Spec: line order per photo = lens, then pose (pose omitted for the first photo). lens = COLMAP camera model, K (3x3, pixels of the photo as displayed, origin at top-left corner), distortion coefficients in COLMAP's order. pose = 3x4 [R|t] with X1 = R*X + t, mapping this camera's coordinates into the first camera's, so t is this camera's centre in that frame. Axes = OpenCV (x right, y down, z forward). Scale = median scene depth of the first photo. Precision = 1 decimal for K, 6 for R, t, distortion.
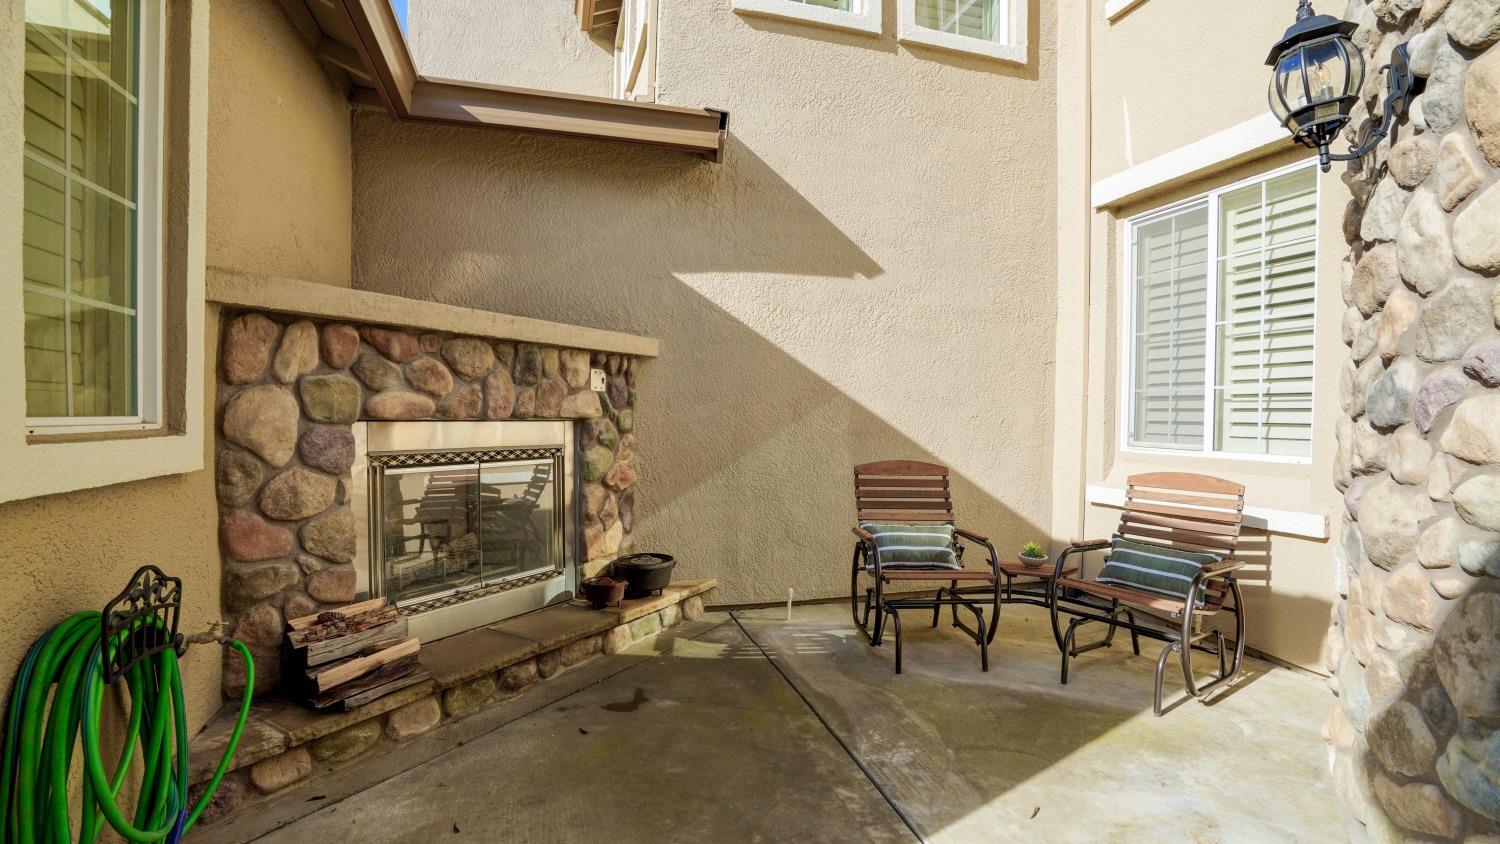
lens RADIAL K [[689.9, 0, 734.6], [0, 689.9, 424.9], [0, 0, 1]] dist [-0.052634, 0.014806]
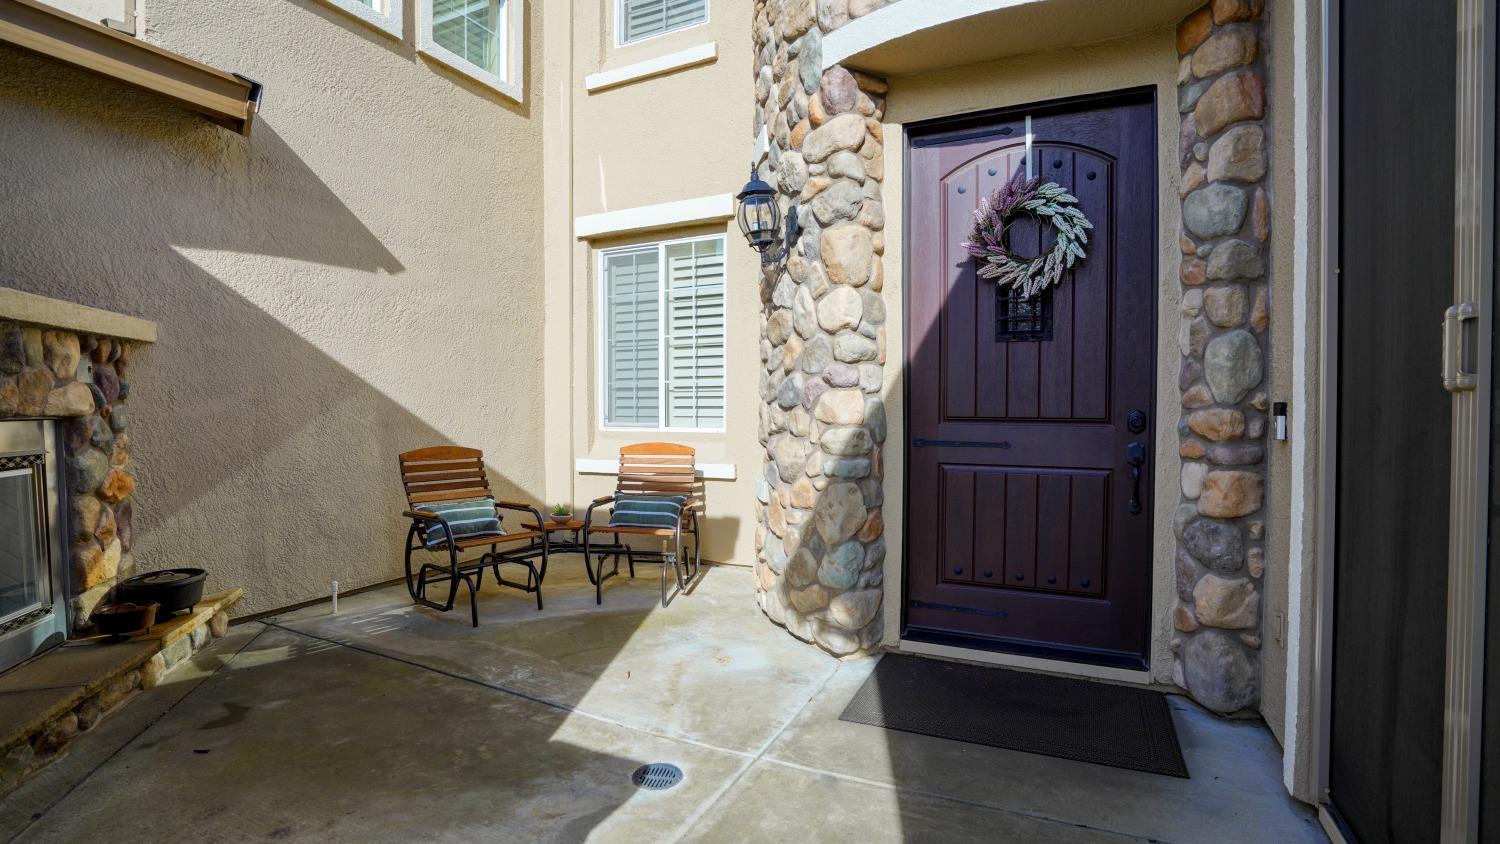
lens RADIAL K [[689.9, 0, 745.3], [0, 689.9, 422.9], [0, 0, 1]] dist [-0.052634, 0.014806]
pose [[0.678284, -0.034726, 0.733978, -0.257354], [0.024114, 0.999397, 0.024999, -0.002052], [-0.734404, 0.000743, 0.678713, -0.112808]]
